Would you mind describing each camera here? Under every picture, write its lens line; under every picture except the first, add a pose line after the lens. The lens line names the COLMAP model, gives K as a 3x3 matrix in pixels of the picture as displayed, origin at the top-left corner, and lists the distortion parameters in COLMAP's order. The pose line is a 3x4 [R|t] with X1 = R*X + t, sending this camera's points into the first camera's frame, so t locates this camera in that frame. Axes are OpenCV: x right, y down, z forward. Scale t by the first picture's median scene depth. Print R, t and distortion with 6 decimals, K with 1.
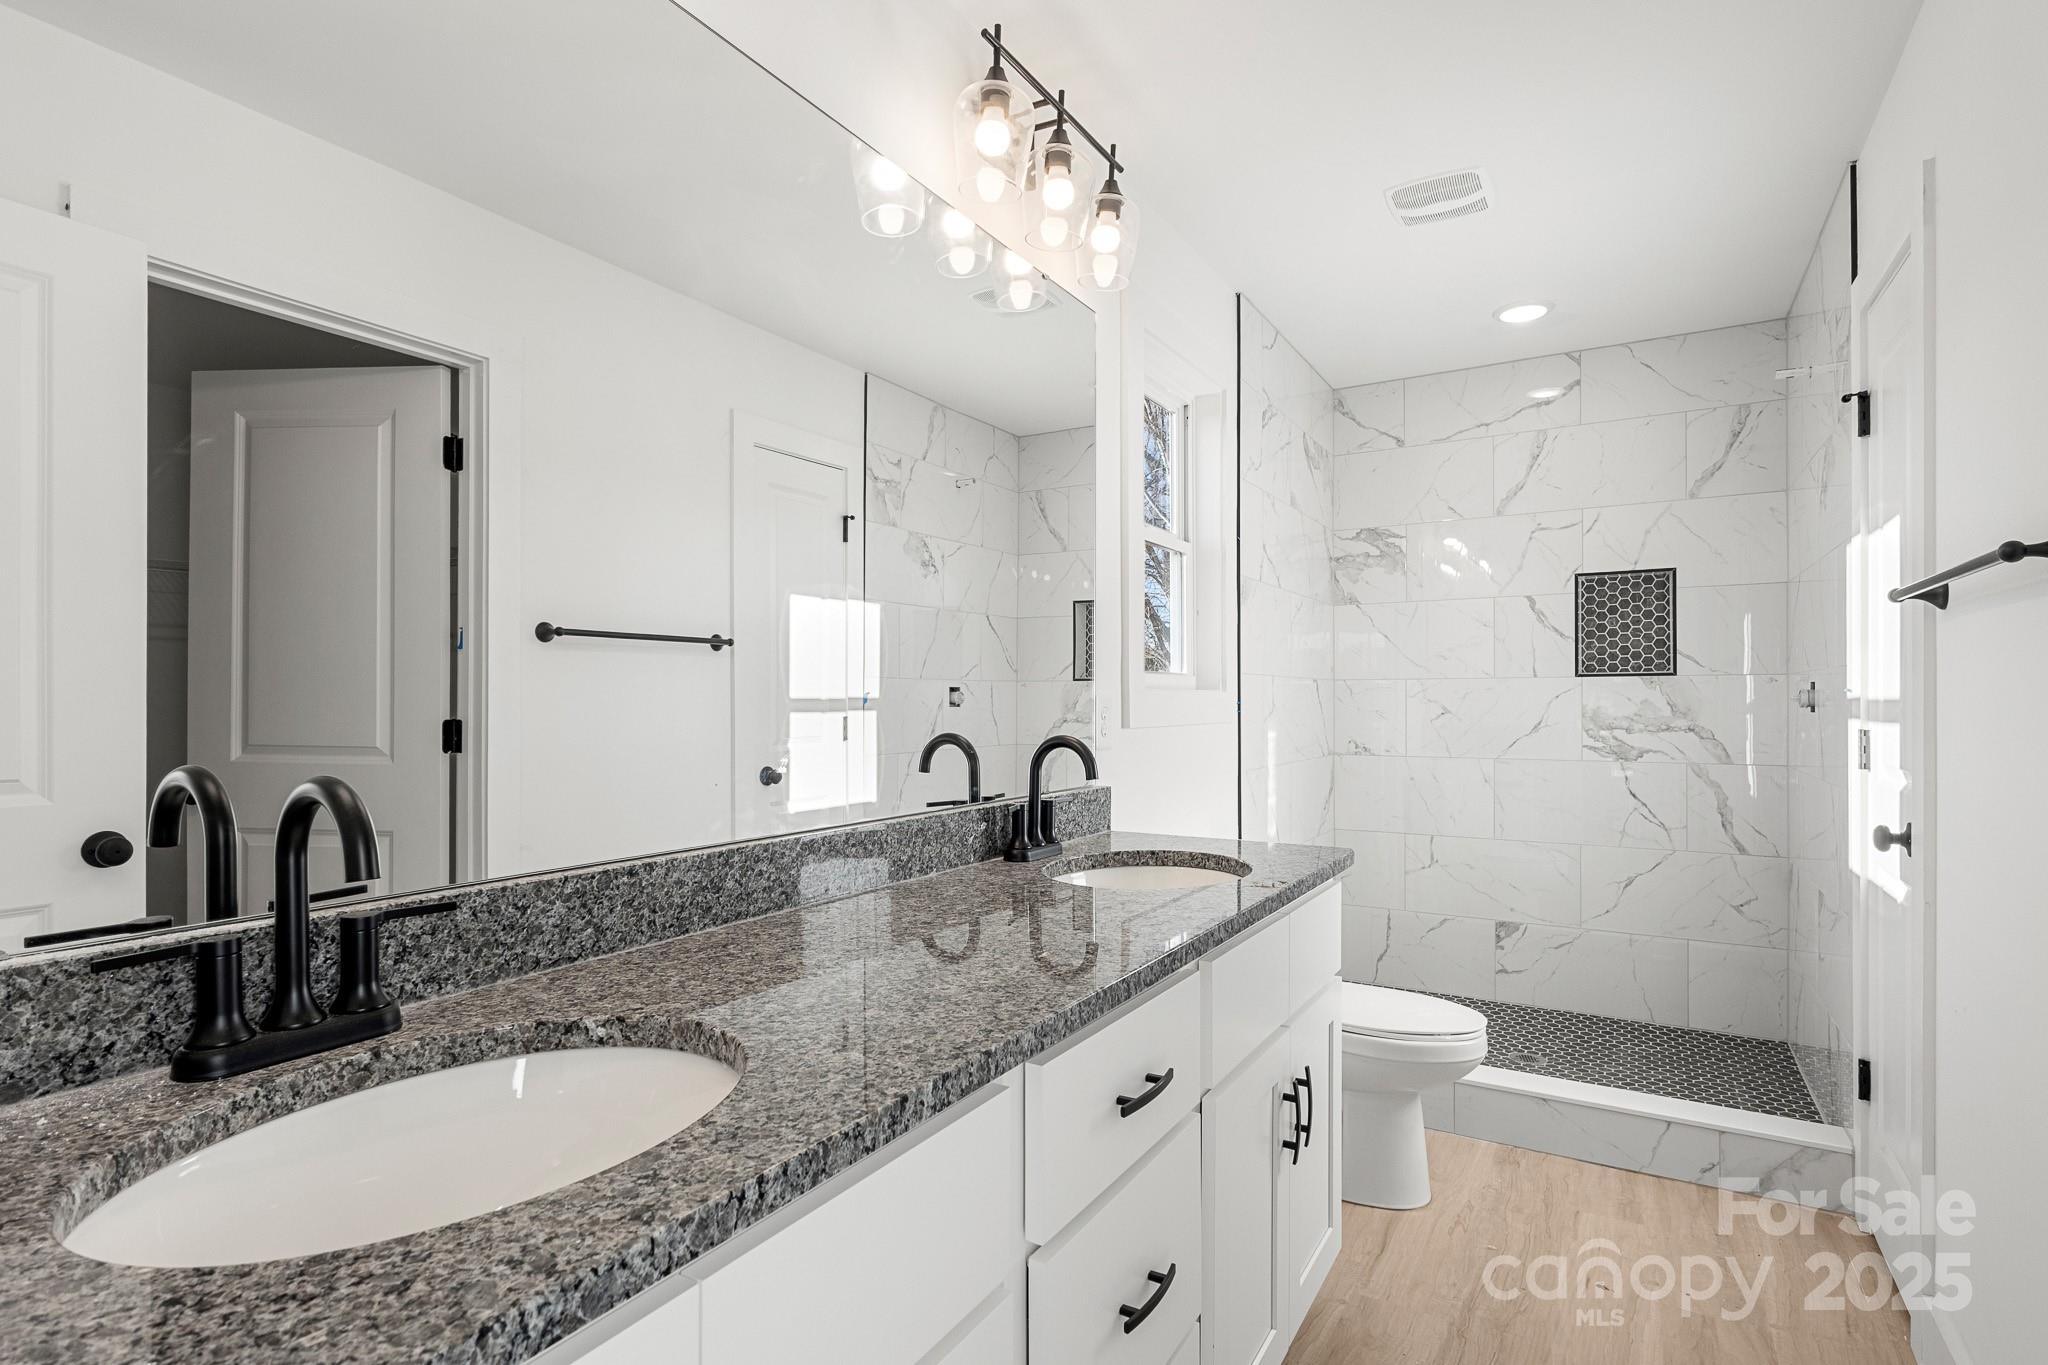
lens RADIAL K [[1008.7, 0, 1015.6], [0, 1008.7, 687.3], [0, 0, 1]] dist [-0.011519, 0.000298]
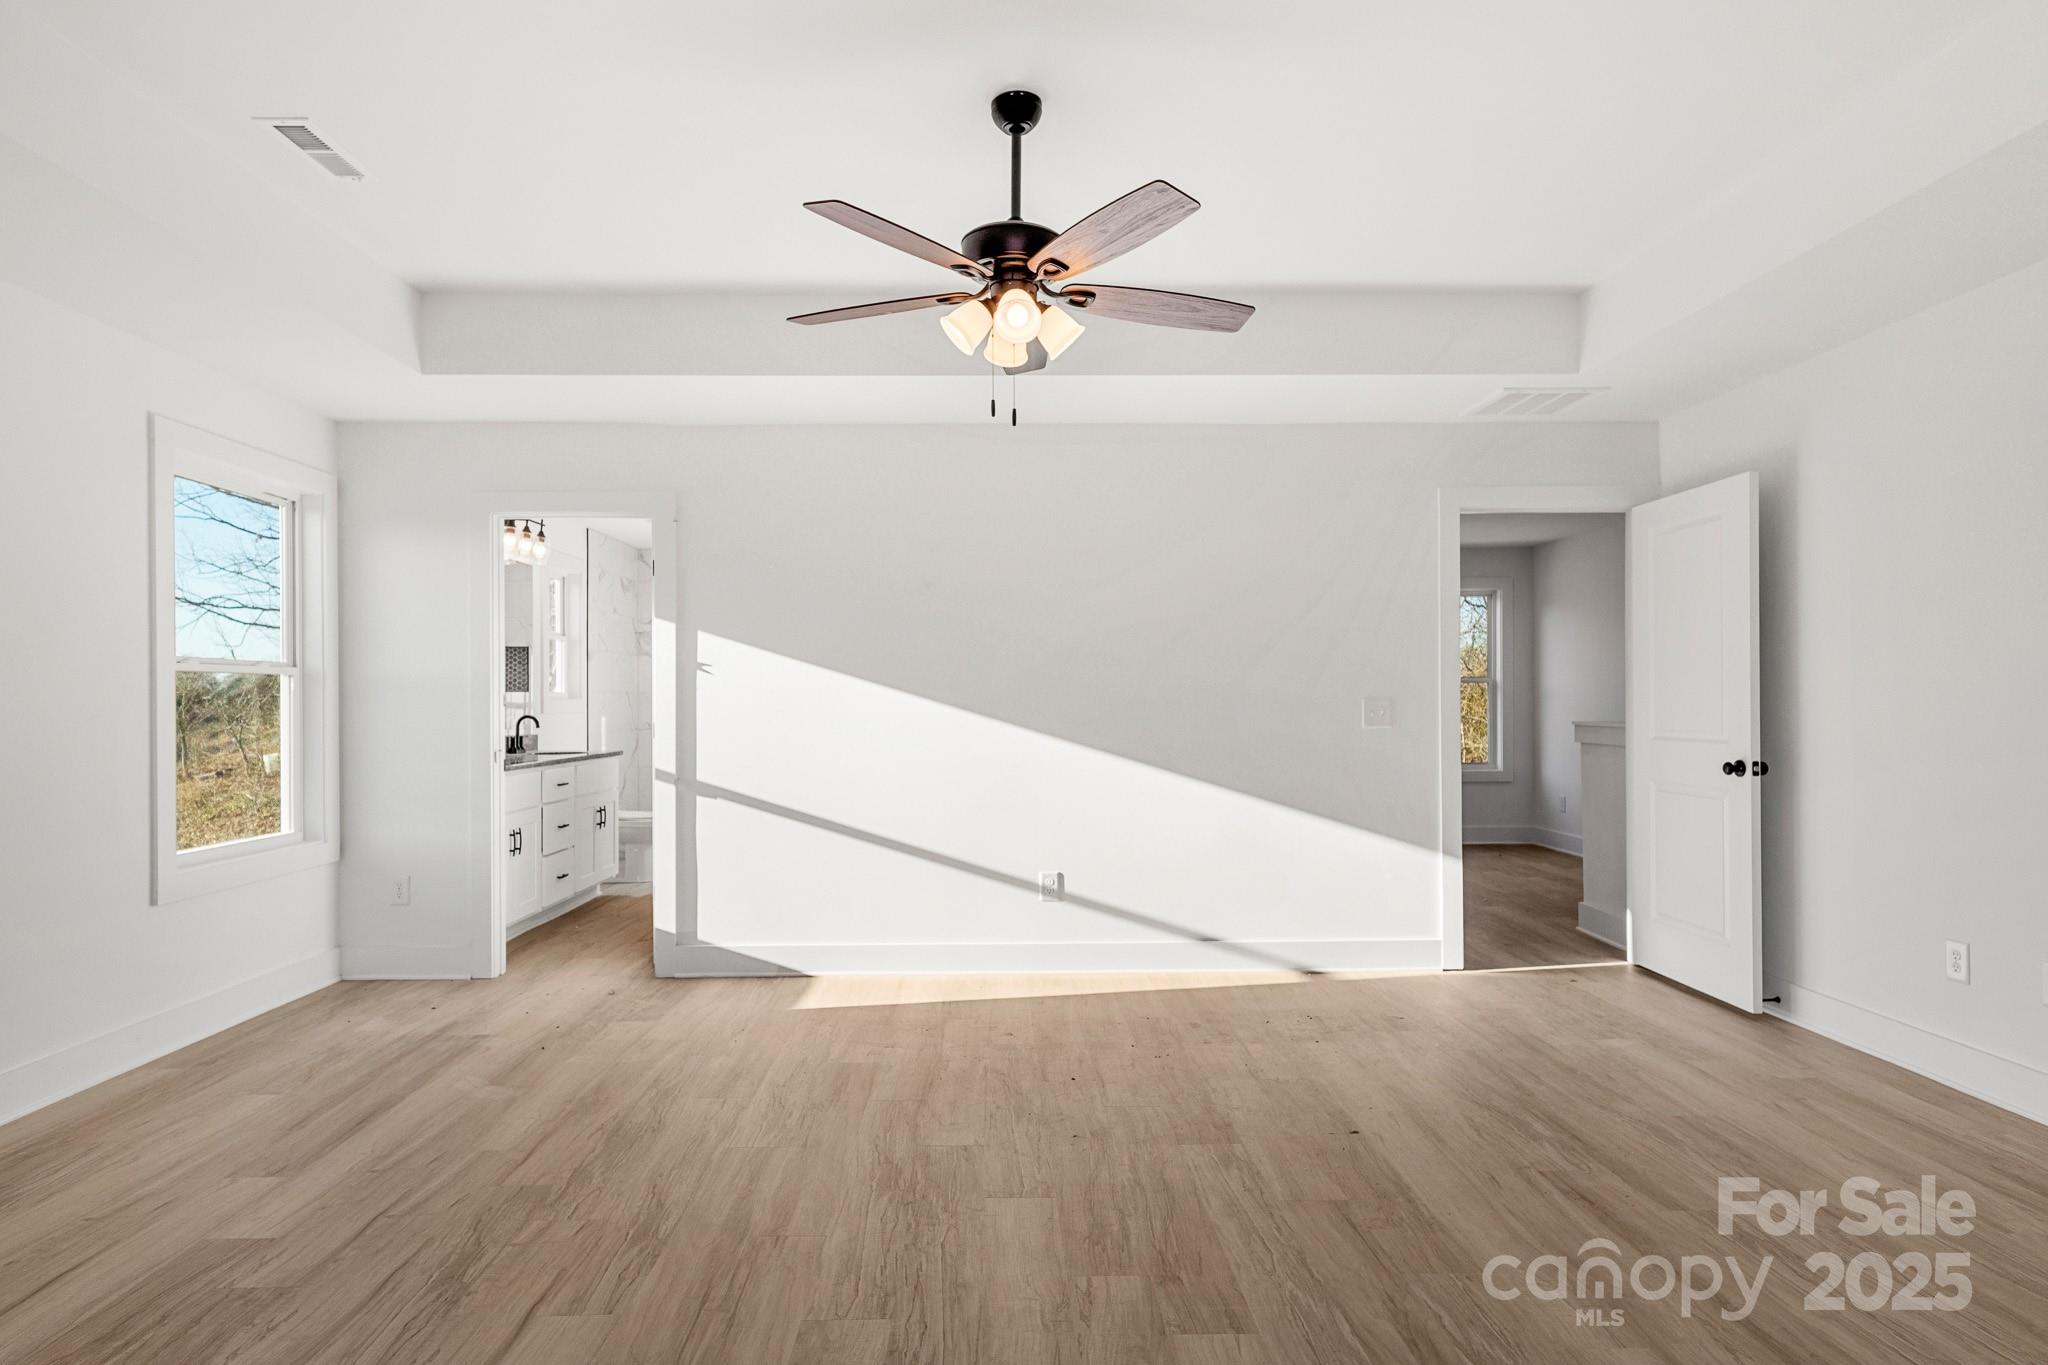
lens RADIAL K [[1147.9, 0, 1012.2], [0, 1147.9, 693.4], [0, 0, 1]] dist [0.001959, -0.001009]
pose [[0.838307, 0.004534, 0.545180, -0.601377], [-0.006532, 0.999977, 0.001728, -0.030930], [-0.545160, -0.005010, 0.838317, -2.625623]]
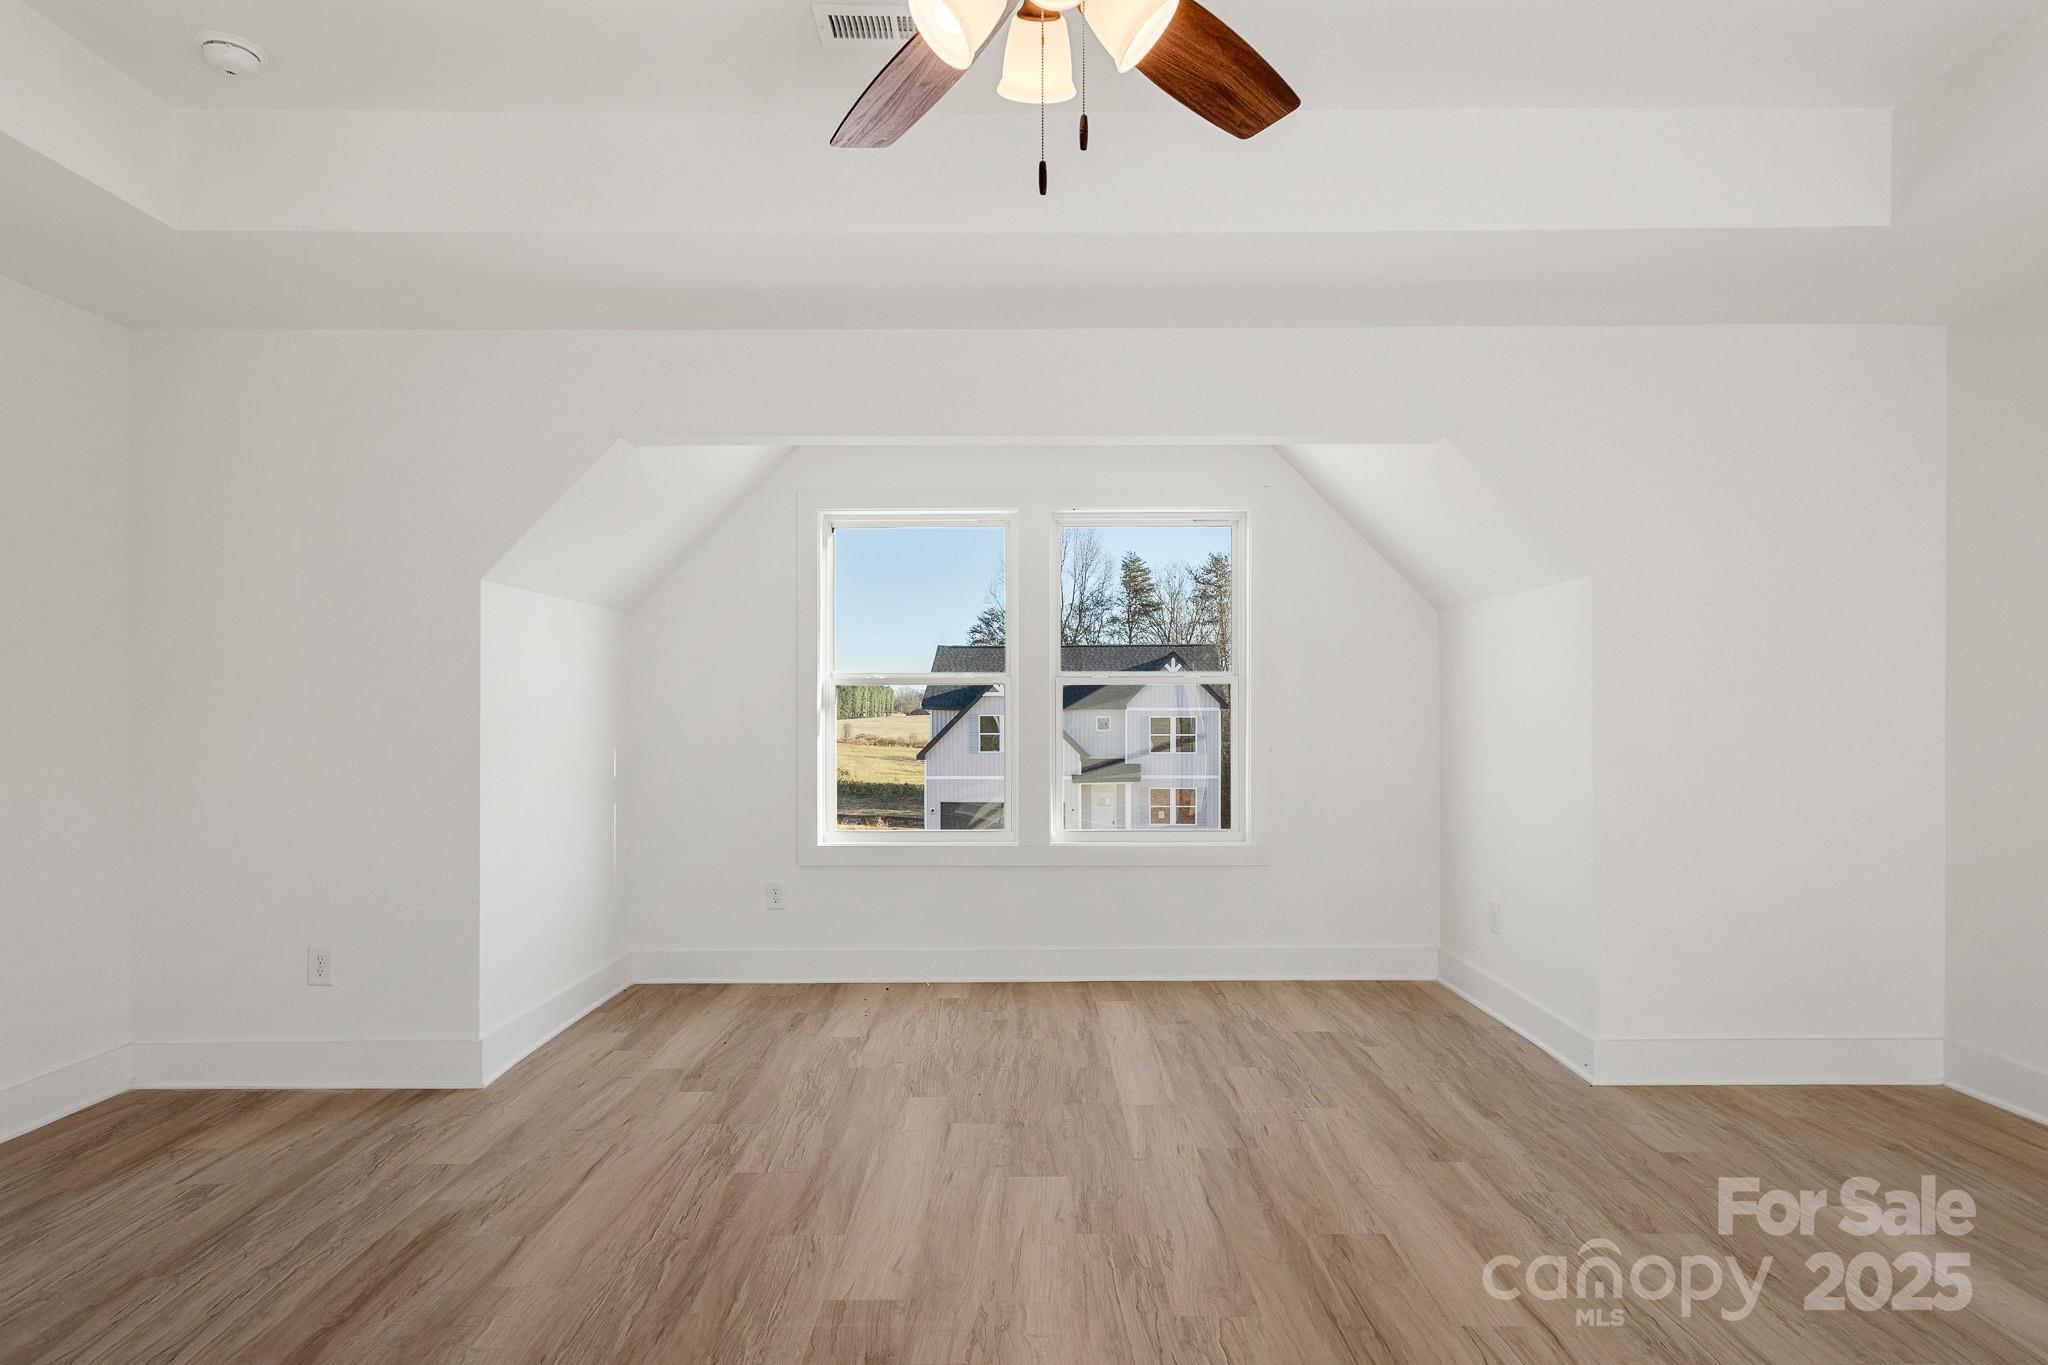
lens RADIAL K [[1116.4, 0, 1014.7], [0, 1116.4, 713.1], [0, 0, 1]] dist [0.009391, -0.001133]
pose [[-0.854833, 0.009056, -0.518824, 0.629632], [0.013788, 0.999891, -0.005265, -0.011149], [0.518720, -0.011655, -0.854865, -0.733639]]
